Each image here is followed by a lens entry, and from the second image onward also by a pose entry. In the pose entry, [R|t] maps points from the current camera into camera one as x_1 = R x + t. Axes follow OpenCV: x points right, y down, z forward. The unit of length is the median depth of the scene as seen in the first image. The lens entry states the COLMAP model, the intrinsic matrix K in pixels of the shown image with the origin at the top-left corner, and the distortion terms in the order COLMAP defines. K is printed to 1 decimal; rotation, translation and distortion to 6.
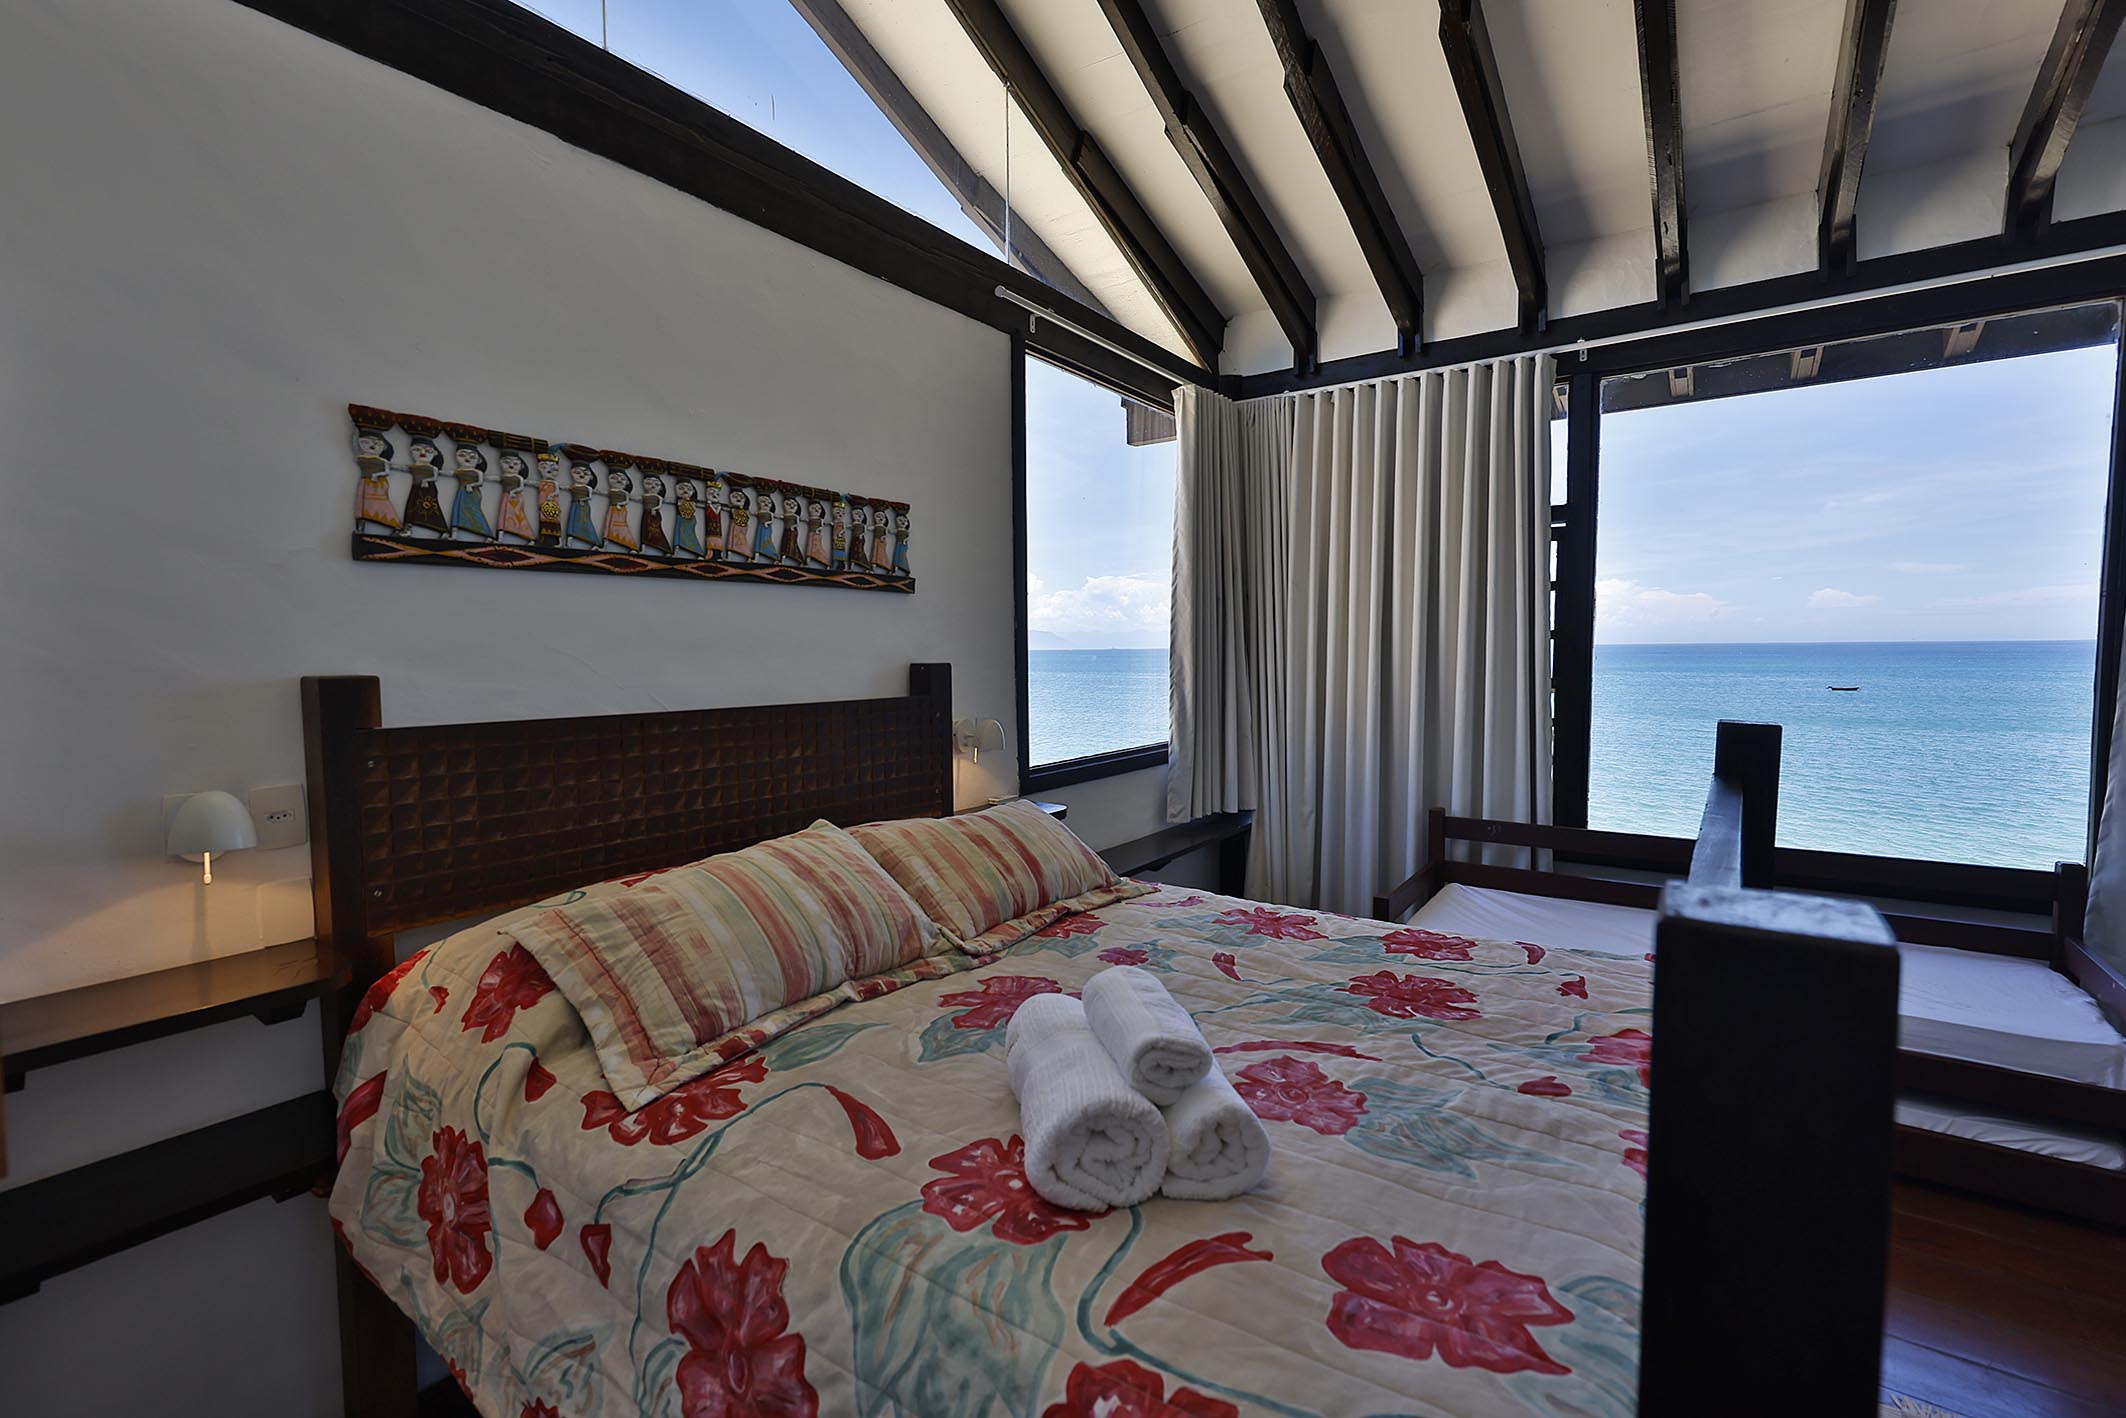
lens RADIAL K [[902.1, 0, 1105.6], [0, 902.1, 699.7], [0, 0, 1]] dist [-0.001562, -0.000135]
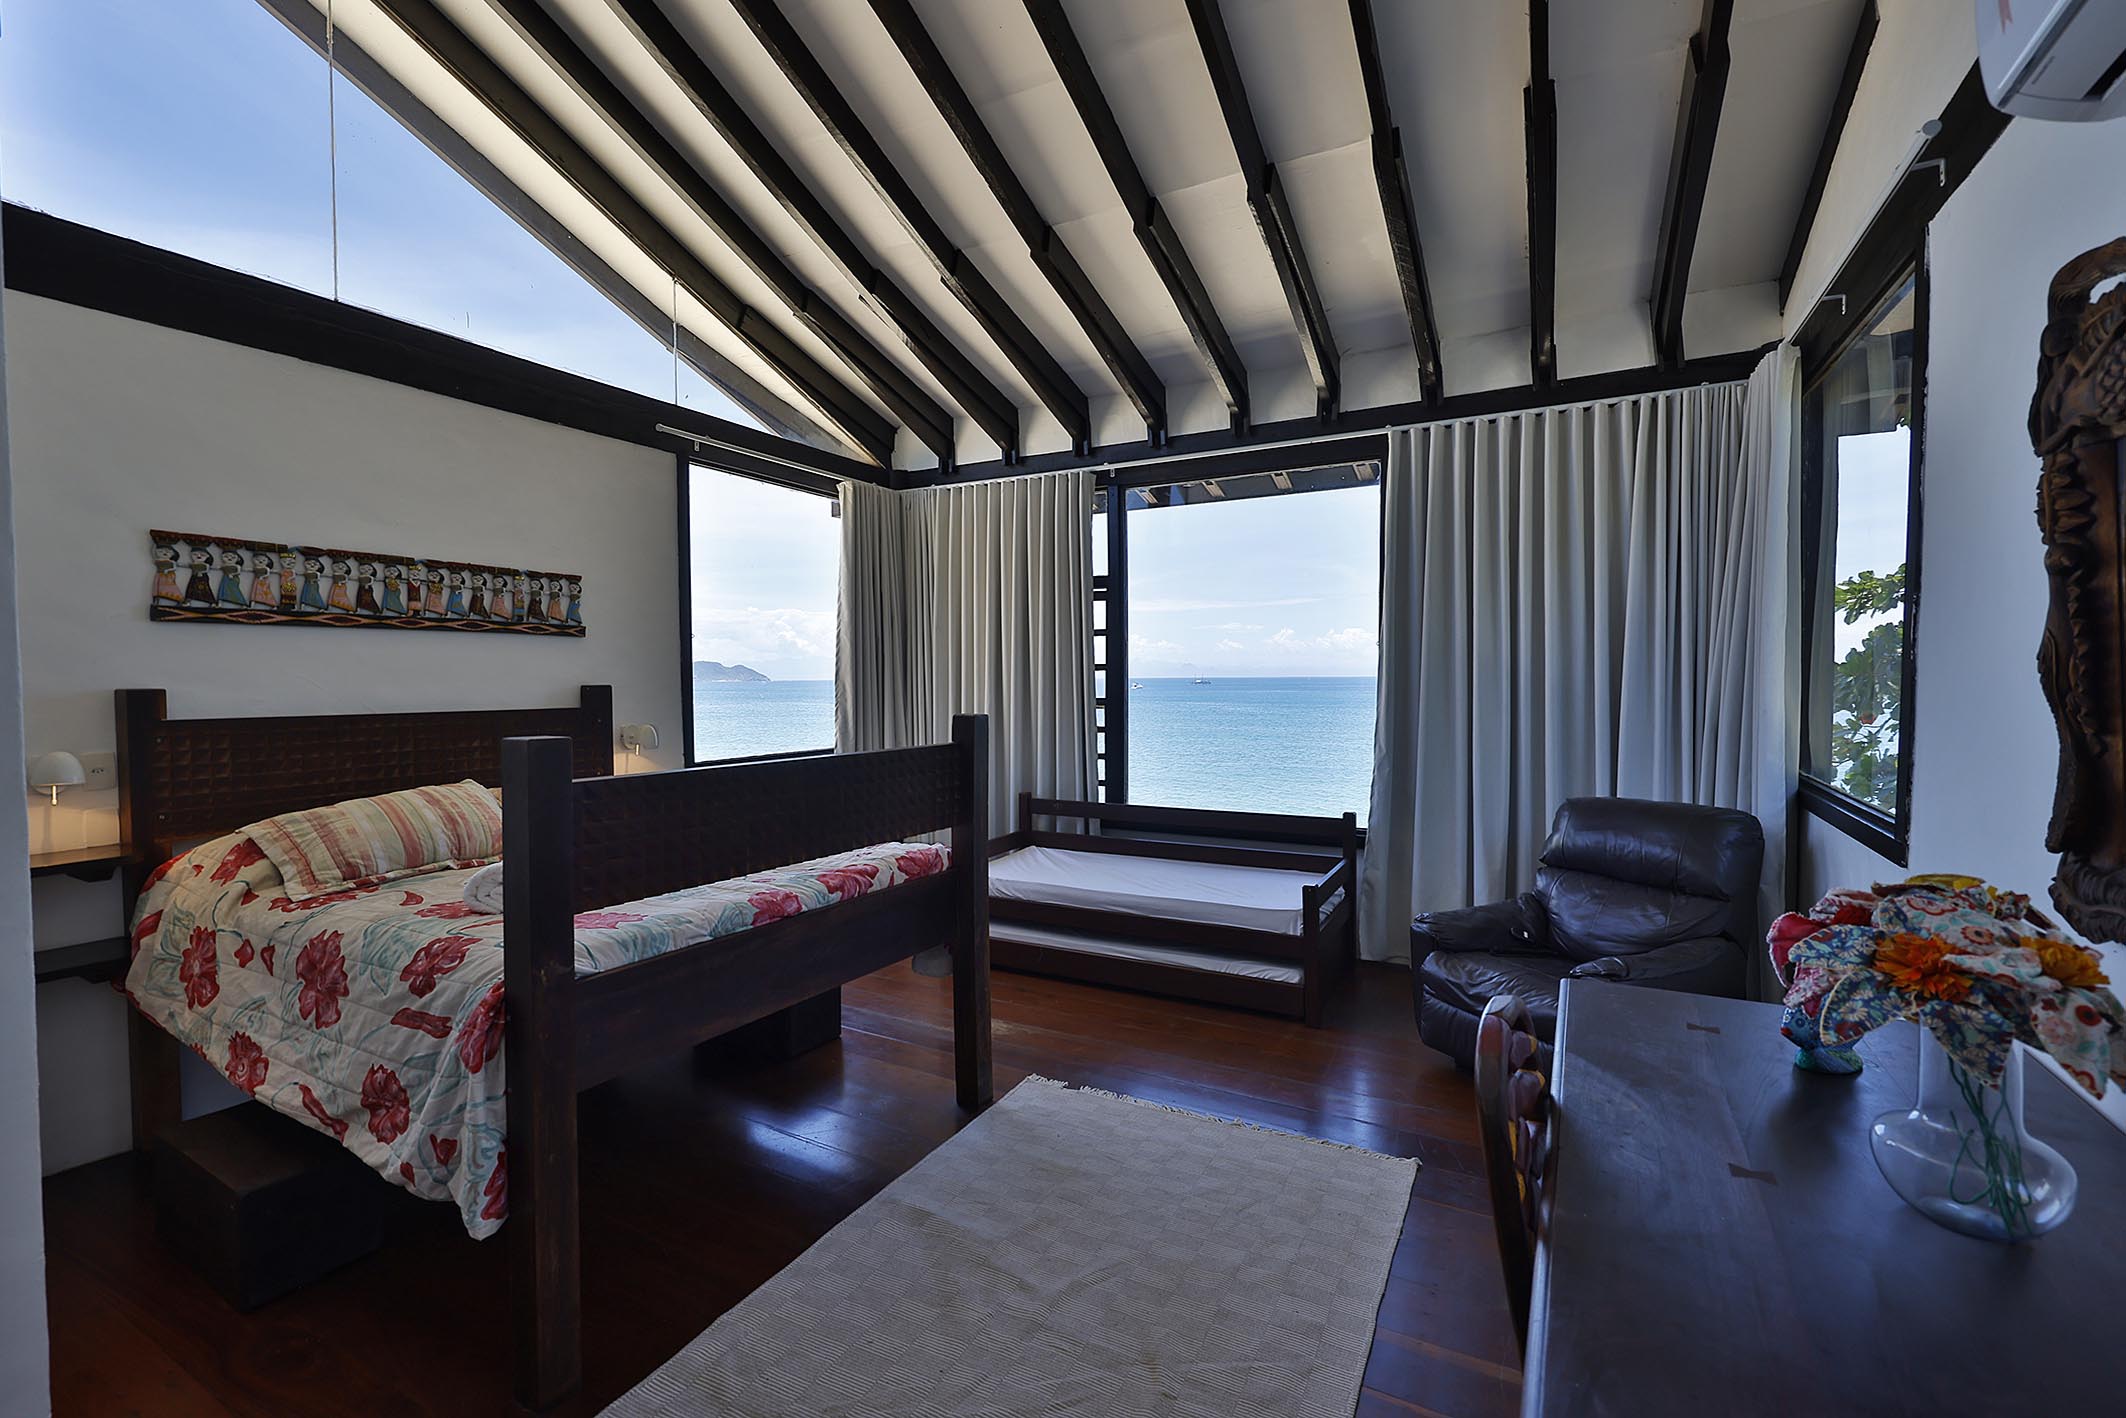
lens RADIAL K [[886.3, 0, 1090.9], [0, 886.3, 703.3], [0, 0, 1]] dist [-0.002202, -0.000127]
pose [[0.993339, -0.000903, 0.115224, 0.601944], [0.004212, 0.999586, -0.028479, 0.045471], [-0.115150, 0.028775, 0.992931, -0.701266]]
